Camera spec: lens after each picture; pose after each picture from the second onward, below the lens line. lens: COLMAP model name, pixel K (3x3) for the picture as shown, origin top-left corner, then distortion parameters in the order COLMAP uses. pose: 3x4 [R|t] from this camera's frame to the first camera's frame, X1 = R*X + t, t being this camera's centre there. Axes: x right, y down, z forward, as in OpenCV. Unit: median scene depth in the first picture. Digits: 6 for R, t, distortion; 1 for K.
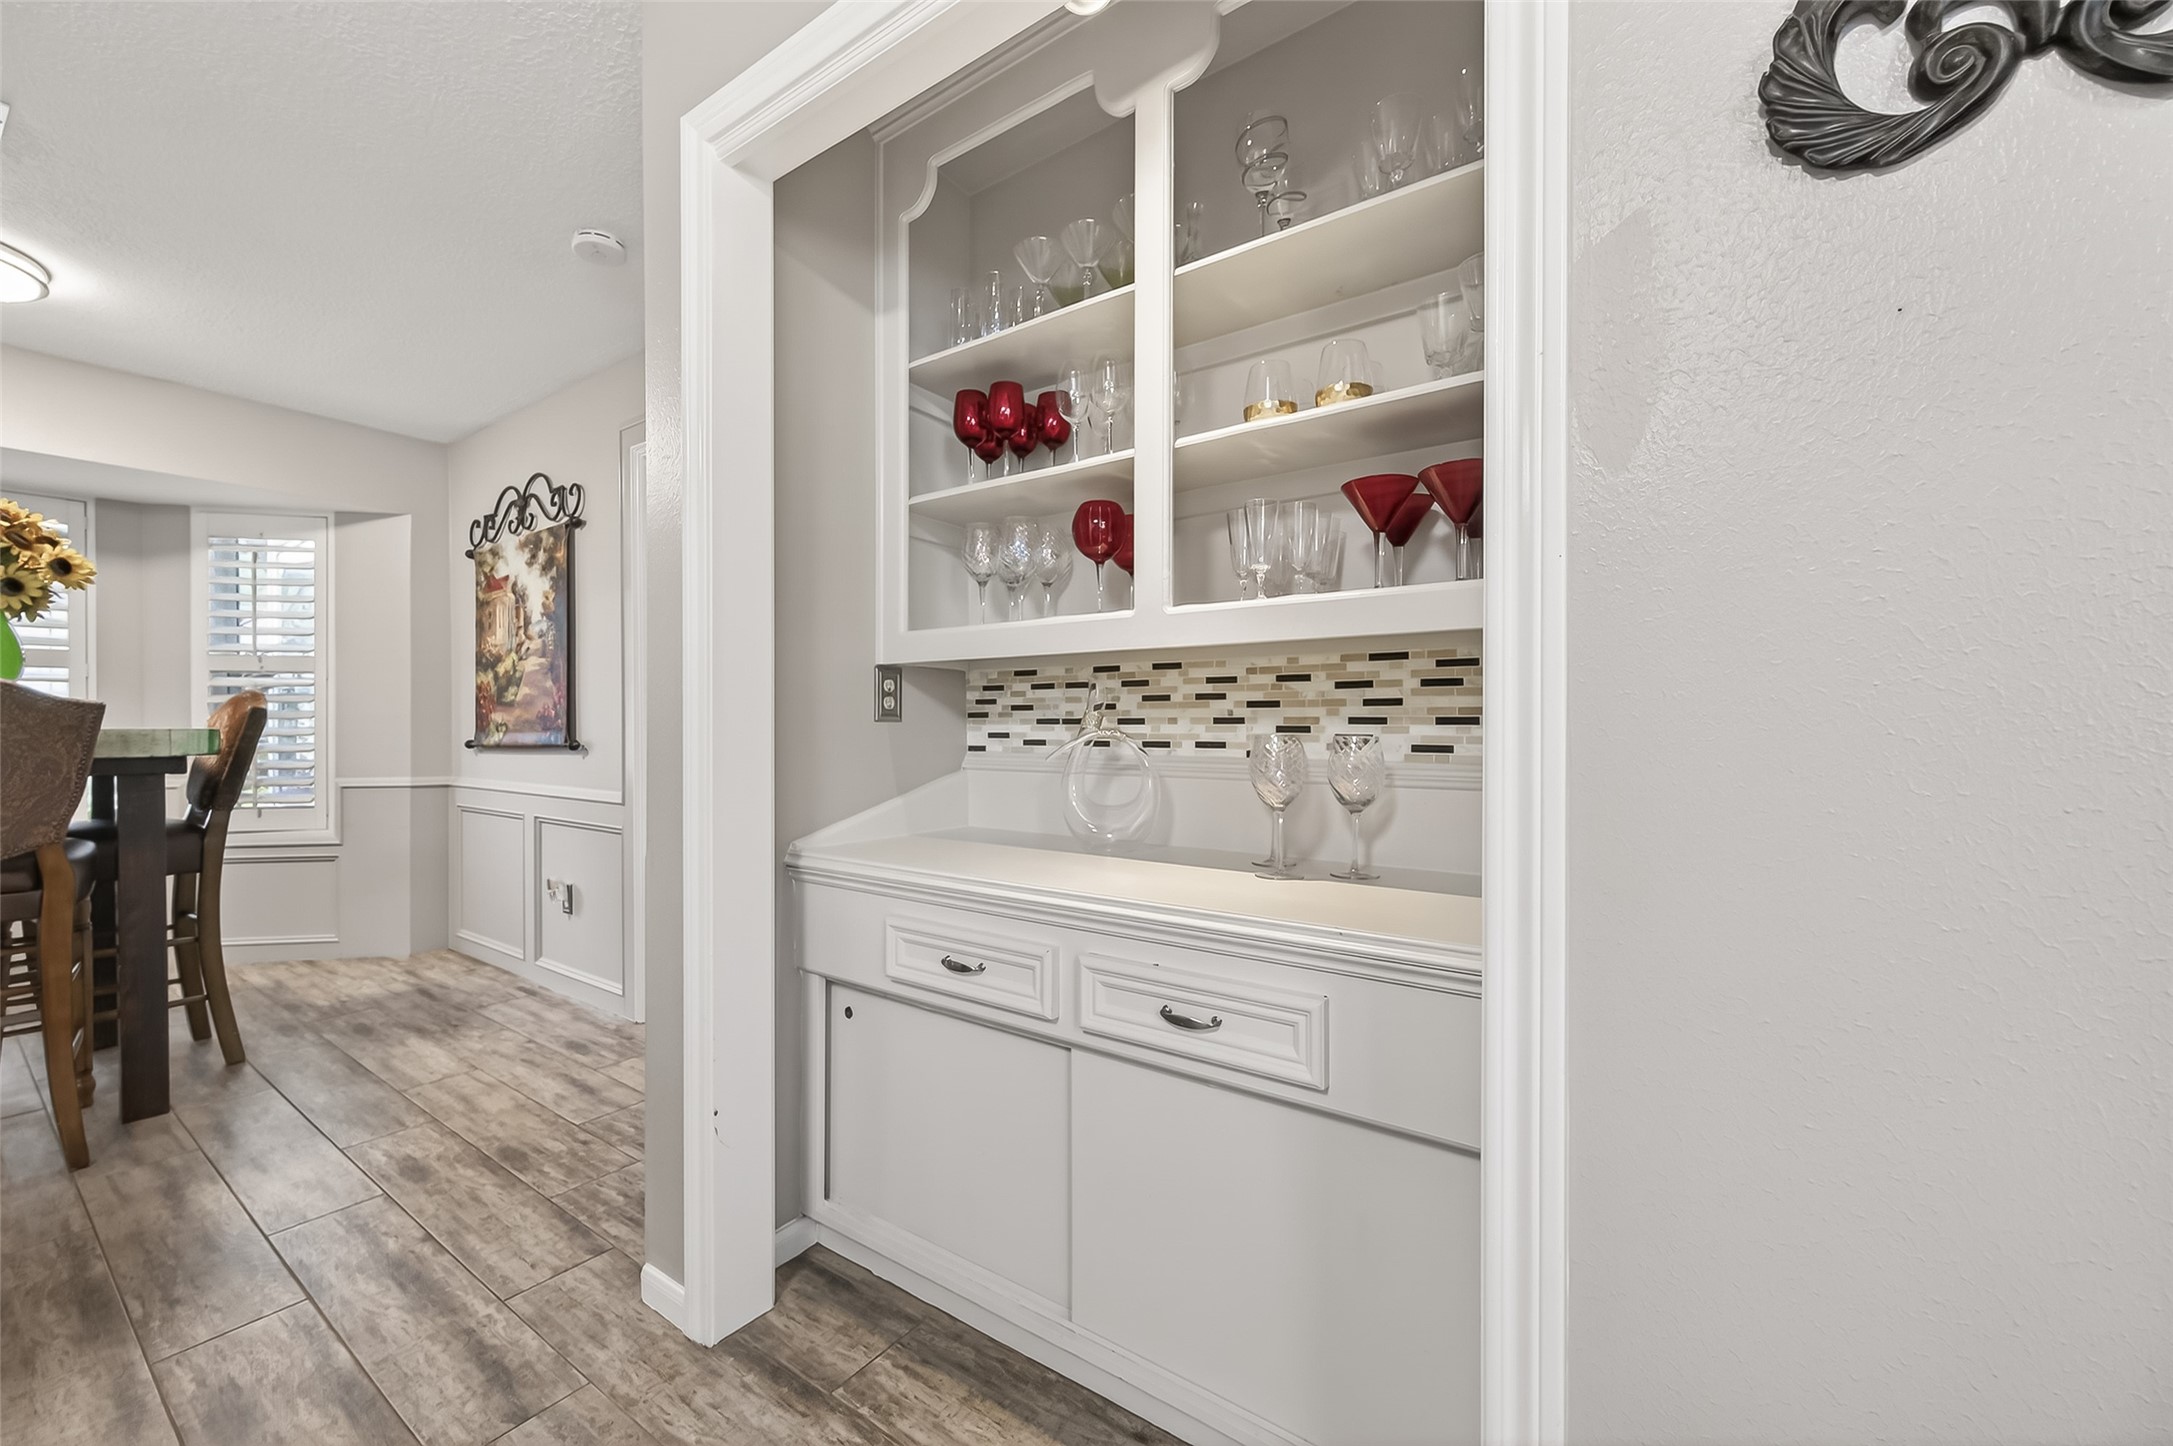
lens RADIAL K [[861.4, 0, 1085.0], [0, 861.4, 724.9], [0, 0, 1]] dist [0.006284, -0.001999]
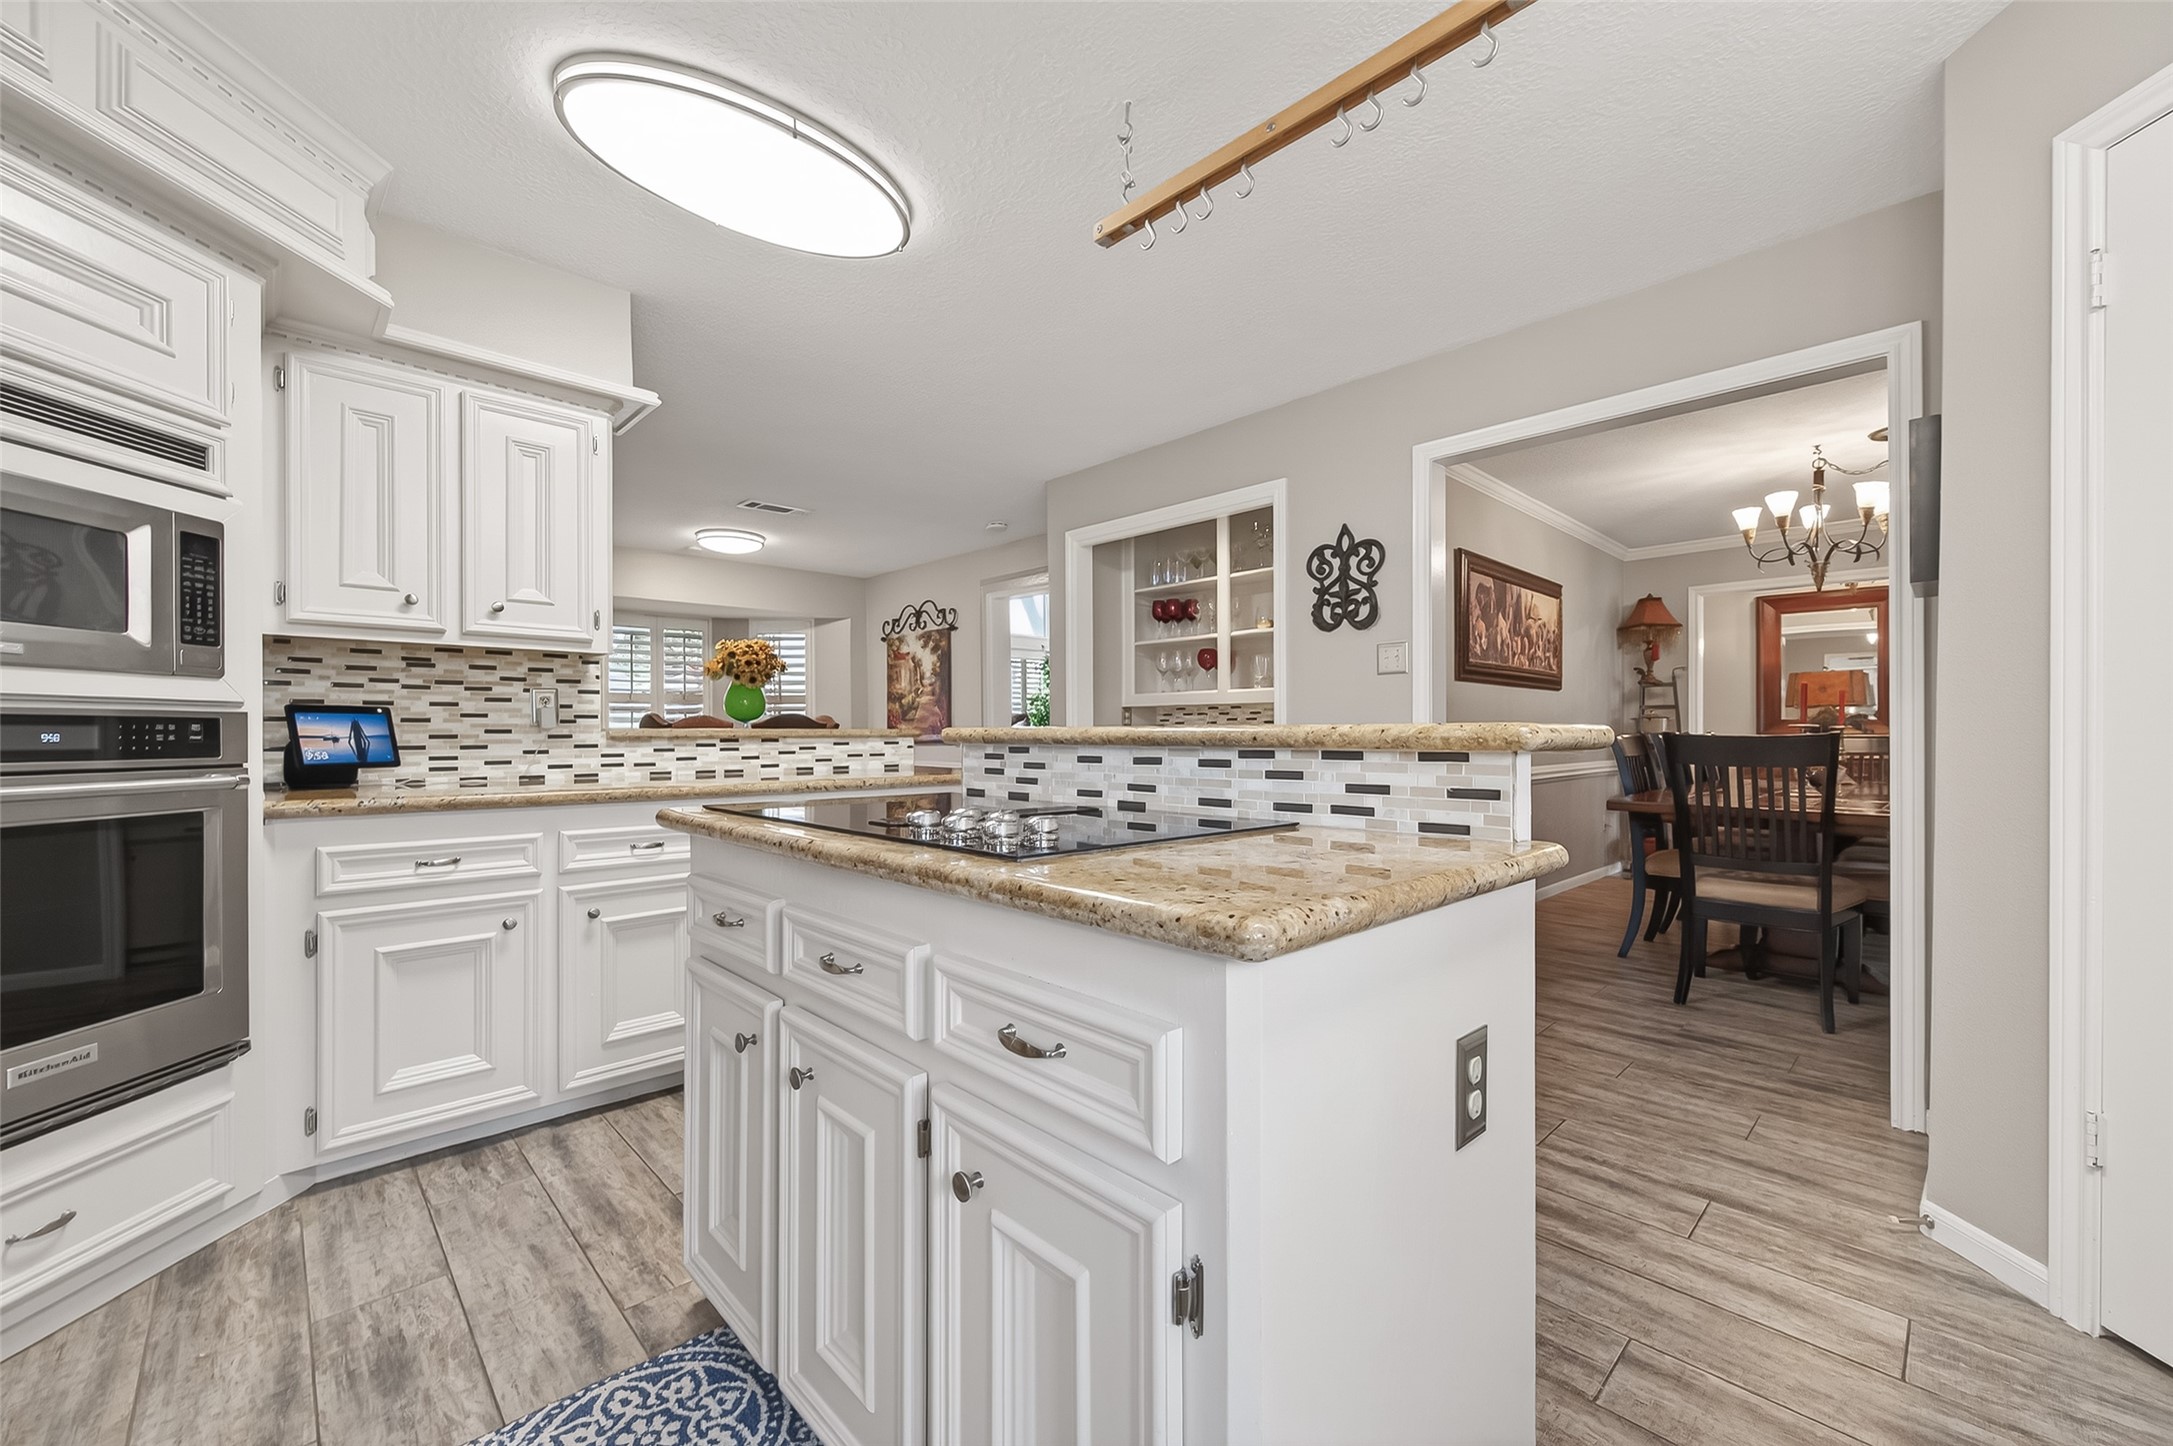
lens RADIAL K [[861.4, 0, 1088.2], [0, 861.4, 727.4], [0, 0, 1]] dist [0.006284, -0.001999]
pose [[0.982517, -0.007358, -0.186025, 0.131453], [0.006955, 0.999972, -0.002818, 0.000011], [0.186041, 0.001475, 0.982541, -1.502310]]
